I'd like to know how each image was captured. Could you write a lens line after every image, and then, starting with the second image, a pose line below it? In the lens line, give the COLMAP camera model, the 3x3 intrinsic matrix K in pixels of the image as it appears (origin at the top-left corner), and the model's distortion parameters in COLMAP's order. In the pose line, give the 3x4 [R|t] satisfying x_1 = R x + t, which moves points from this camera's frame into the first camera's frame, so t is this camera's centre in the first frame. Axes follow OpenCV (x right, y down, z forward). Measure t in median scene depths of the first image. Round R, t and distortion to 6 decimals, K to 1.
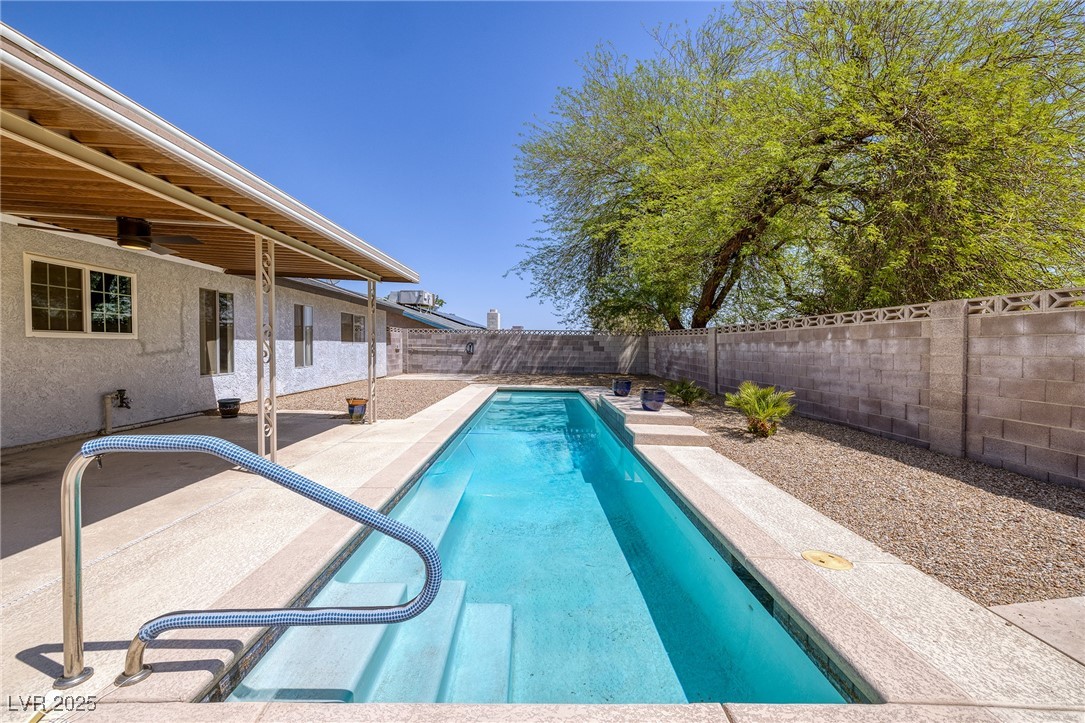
lens RADIAL K [[458.3, 0, 552.8], [0, 458.3, 359.5], [0, 0, 1]] dist [0.000608, 0.000529]
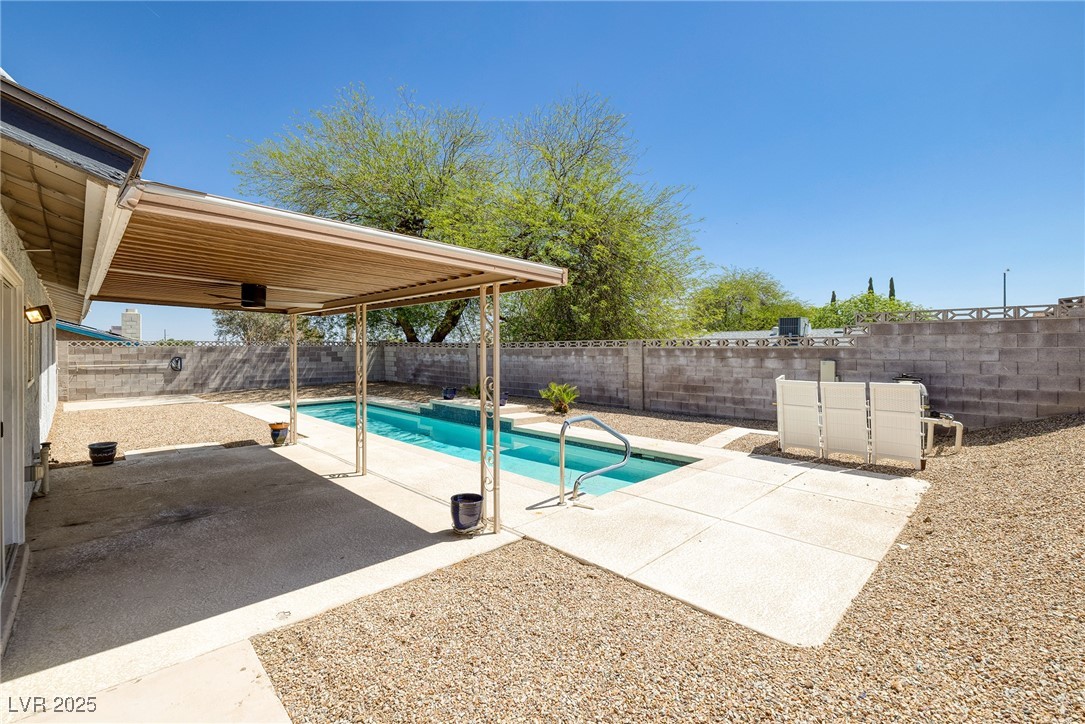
lens RADIAL K [[473.4, 0, 547.6], [0, 473.4, 358.8], [0, 0, 1]] dist [0.004103, 0.000856]
pose [[0.731813, -0.035282, 0.680592, -0.607738], [0.034099, 0.999304, 0.015139, -0.052534], [-0.680652, 0.012129, 0.732506, -0.229361]]
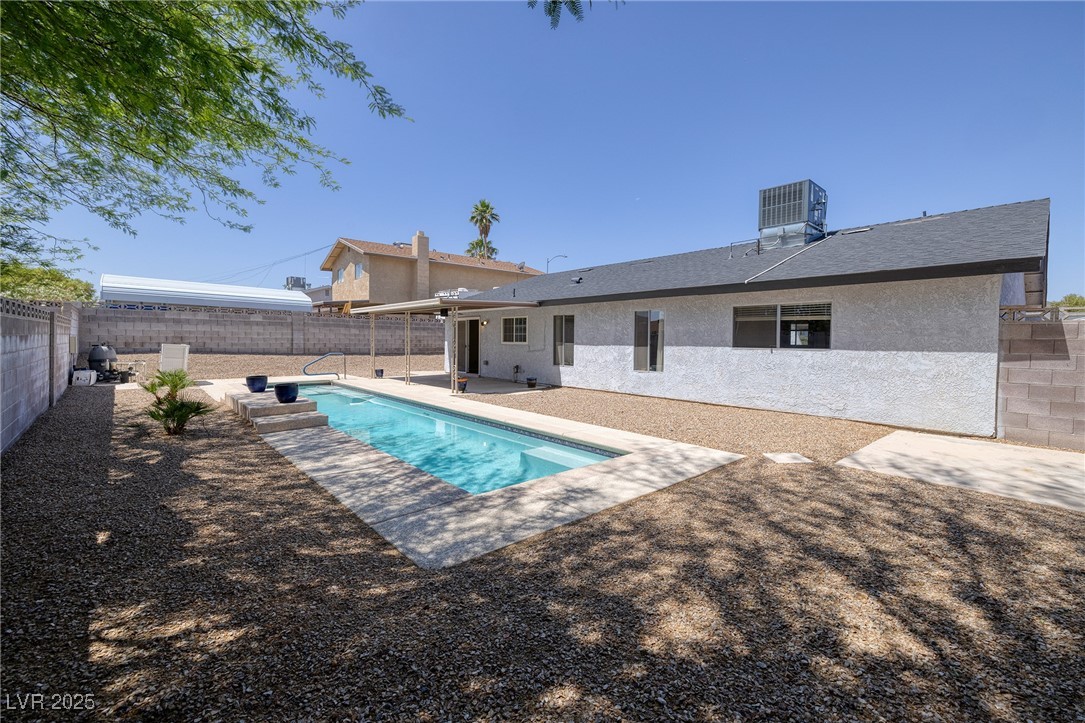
lens RADIAL K [[458.3, 0, 538.5], [0, 458.3, 354.3], [0, 0, 1]] dist [0.000608, 0.000529]
pose [[-0.765843, -0.002792, -0.643021, 0.368866], [-0.040514, 0.998213, 0.043919, -0.072992], [0.641750, 0.059687, -0.764588, 2.065882]]
